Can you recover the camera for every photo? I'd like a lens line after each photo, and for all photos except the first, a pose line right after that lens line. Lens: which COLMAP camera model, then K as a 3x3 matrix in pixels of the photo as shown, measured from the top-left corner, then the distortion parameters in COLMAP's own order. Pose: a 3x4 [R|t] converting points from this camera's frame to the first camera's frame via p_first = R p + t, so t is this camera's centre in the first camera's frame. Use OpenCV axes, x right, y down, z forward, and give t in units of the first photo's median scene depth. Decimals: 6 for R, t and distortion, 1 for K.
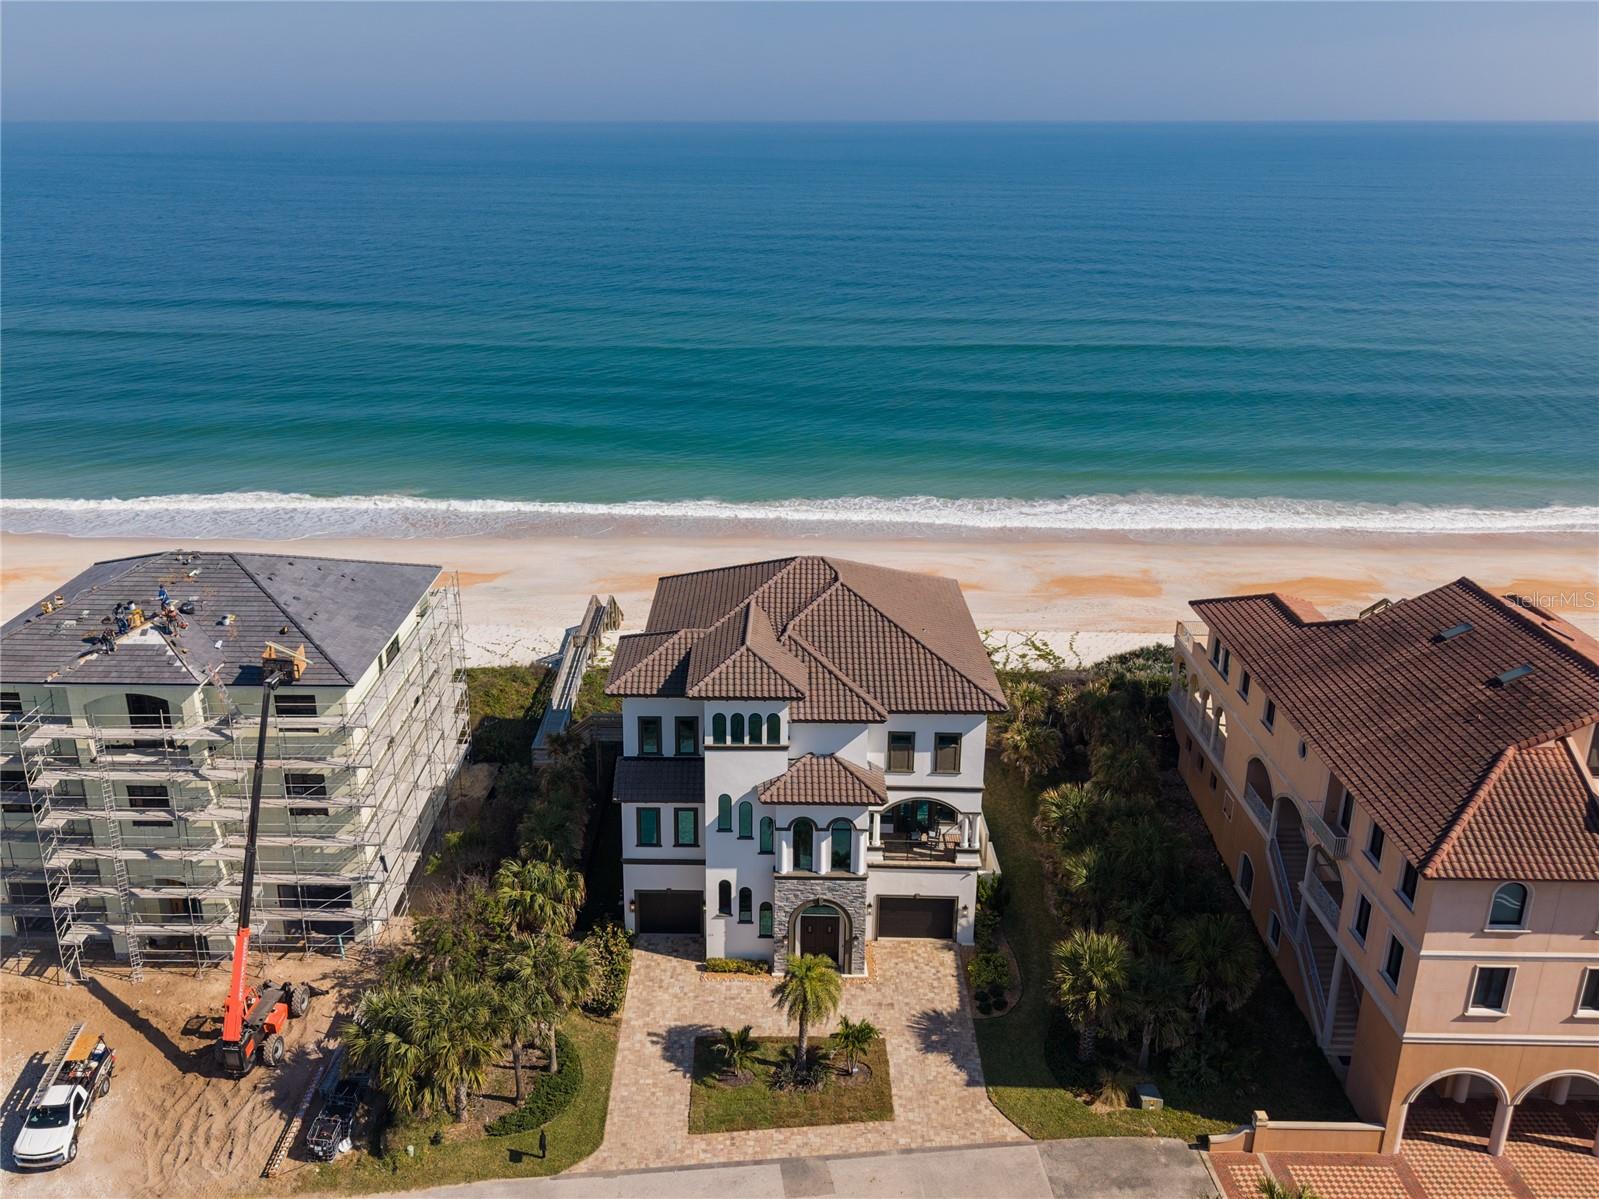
lens RADIAL K [[1328.4, 0, 755.0], [0, 1328.4, 593.6], [0, 0, 1]] dist [0.096275, -0.229764]
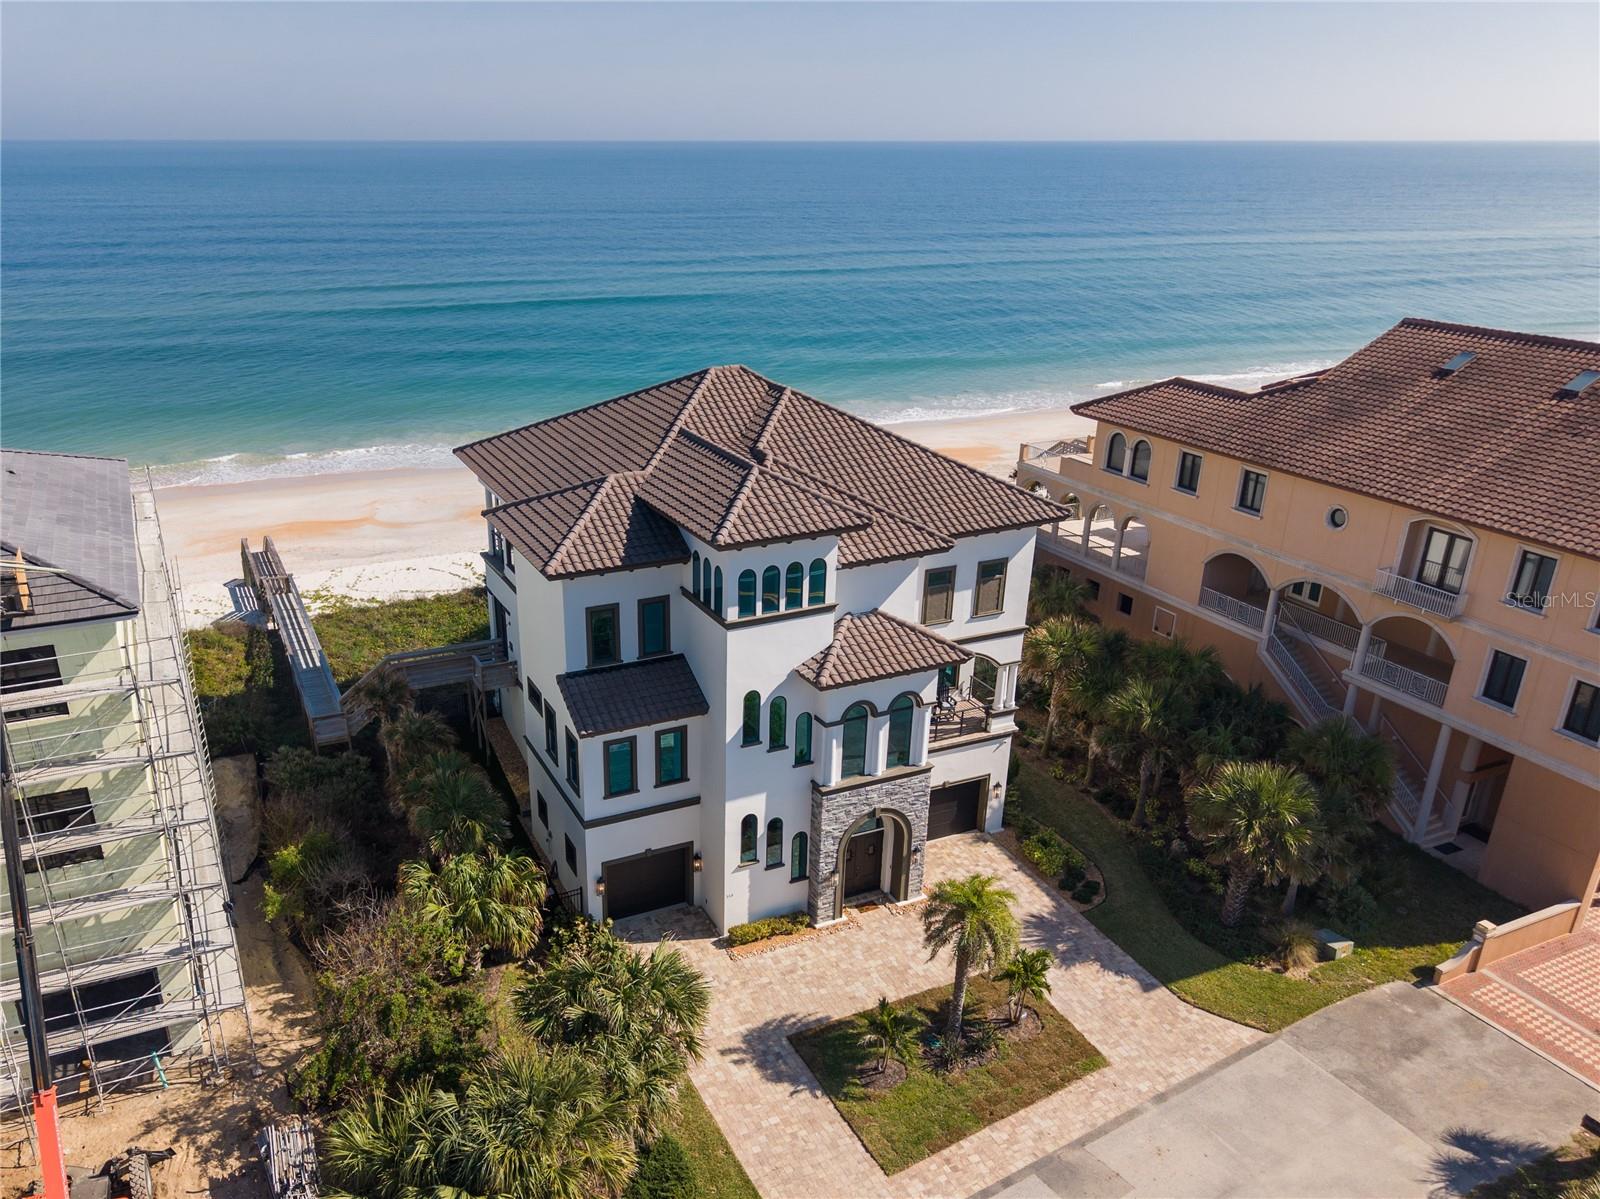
lens RADIAL K [[1197.5, 0, 715.4], [0, 1197.5, 678.4], [0, 0, 1]] dist [0.078257, -0.134985]
pose [[0.902491, -0.175815, 0.393191, -0.278449], [0.144803, 0.983609, 0.107454, 0.074567], [-0.405638, -0.040041, 0.913156, 0.438435]]
